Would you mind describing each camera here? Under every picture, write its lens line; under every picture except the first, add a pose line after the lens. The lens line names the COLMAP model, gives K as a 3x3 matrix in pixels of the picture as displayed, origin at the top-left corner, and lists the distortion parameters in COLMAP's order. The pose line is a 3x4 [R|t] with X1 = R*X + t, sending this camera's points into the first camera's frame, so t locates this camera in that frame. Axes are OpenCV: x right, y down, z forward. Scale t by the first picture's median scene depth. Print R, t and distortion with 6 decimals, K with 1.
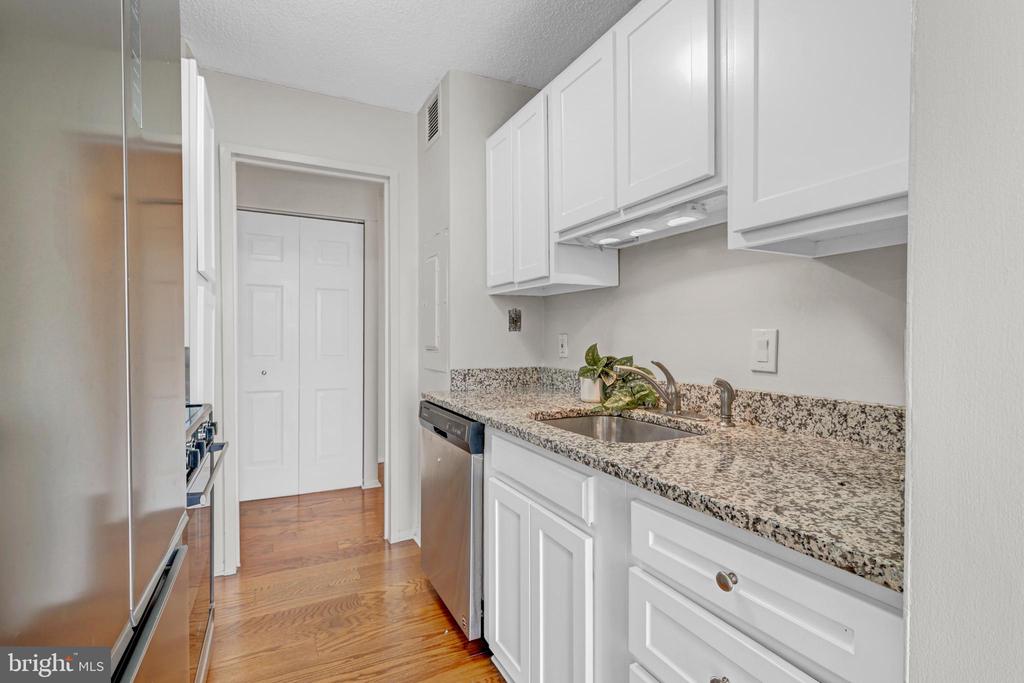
lens RADIAL K [[486.2, 0, 514.3], [0, 486.2, 342.0], [0, 0, 1]] dist [-0.003248, -0.000076]
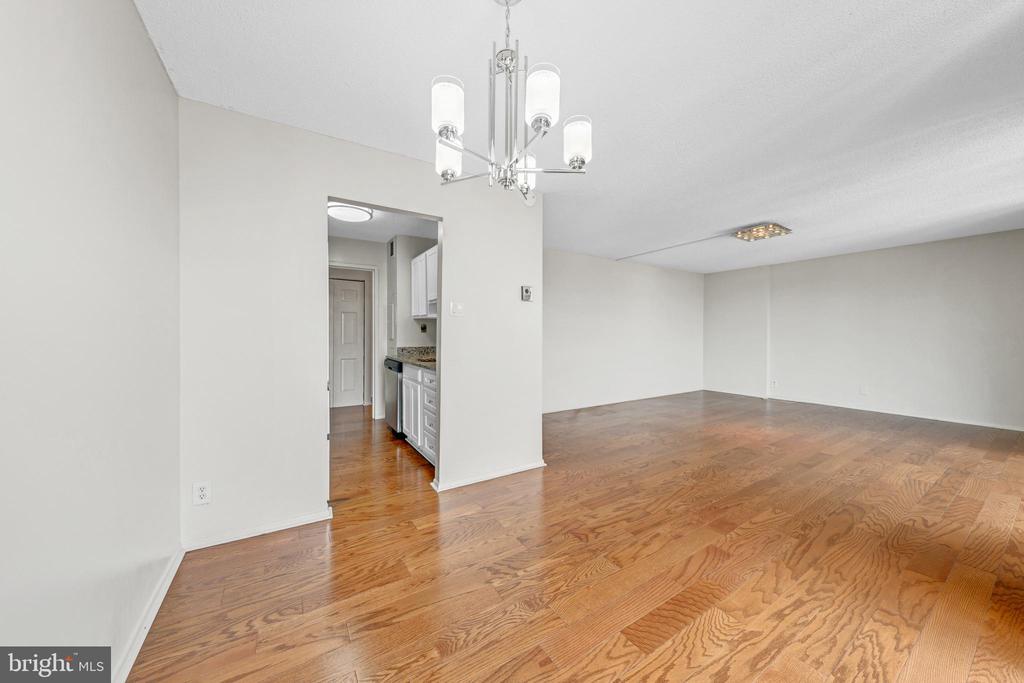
lens RADIAL K [[349.0, 0, 512.0], [0, 349.0, 337.9], [0, 0, 1]] dist [-0.001805, 0.000146]
pose [[0.995690, -0.000561, 0.092745, 0.305368], [0.000857, 0.999995, -0.003146, 0.011438], [-0.092743, 0.003212, 0.995685, -0.917764]]
